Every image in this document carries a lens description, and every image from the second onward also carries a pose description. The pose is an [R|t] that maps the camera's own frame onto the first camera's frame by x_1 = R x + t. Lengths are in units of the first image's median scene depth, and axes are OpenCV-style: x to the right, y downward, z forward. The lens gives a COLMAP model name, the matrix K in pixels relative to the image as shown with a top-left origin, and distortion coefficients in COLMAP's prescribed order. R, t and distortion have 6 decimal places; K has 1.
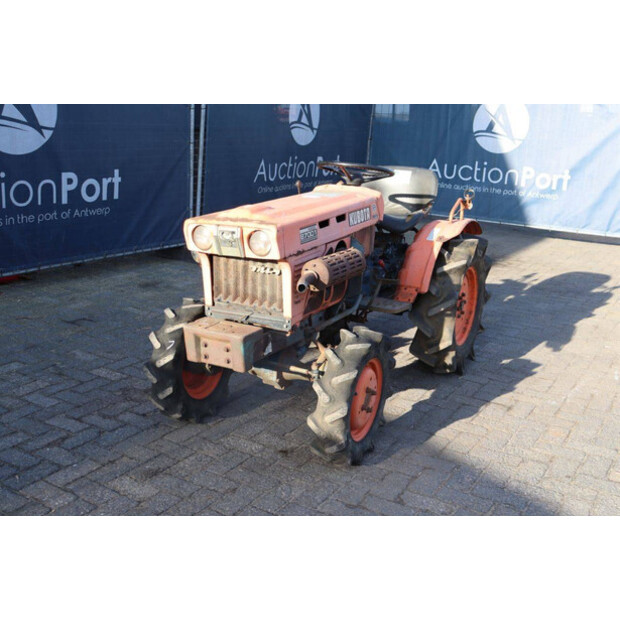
lens RADIAL K [[693.6, 0, 308.0], [0, 693.6, 309.5], [0, 0, 1]] dist [-0.033727, 0.000000]
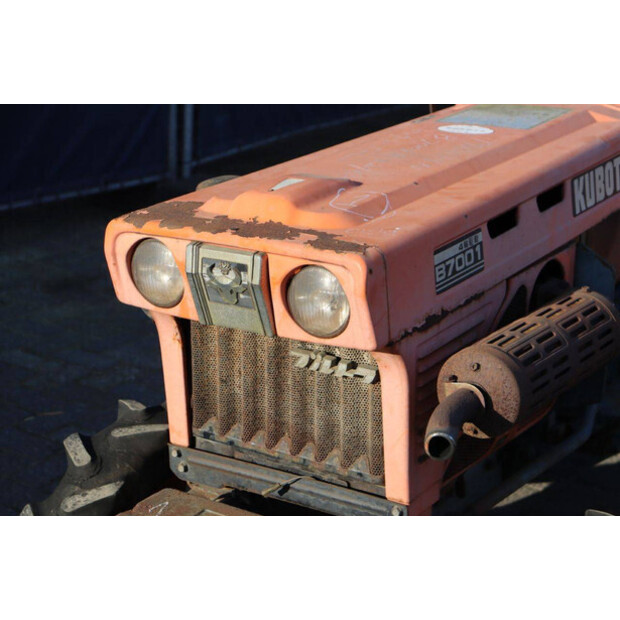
lens RADIAL K [[1446.1, 0, 314.9], [0, 1446.1, 313.9], [0, 0, 1]] dist [0.330886, 0.000000]
pose [[0.996094, 0.009255, -0.087811, -0.006869], [-0.005623, 0.999122, 0.041517, -0.110243], [0.088118, -0.040861, 0.995272, 0.262068]]
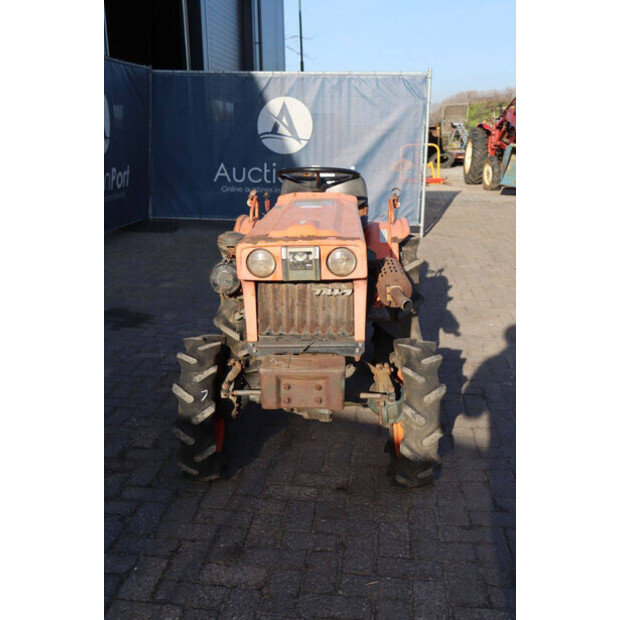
lens RADIAL K [[693.6, 0, 308.0], [0, 693.6, 305.6], [0, 0, 1]] dist [-0.033727, 0.000000]
pose [[0.906839, -0.133453, 0.399793, -0.433178], [0.138198, 0.990257, 0.017084, -0.056607], [-0.398177, 0.039758, 0.916446, 0.192663]]
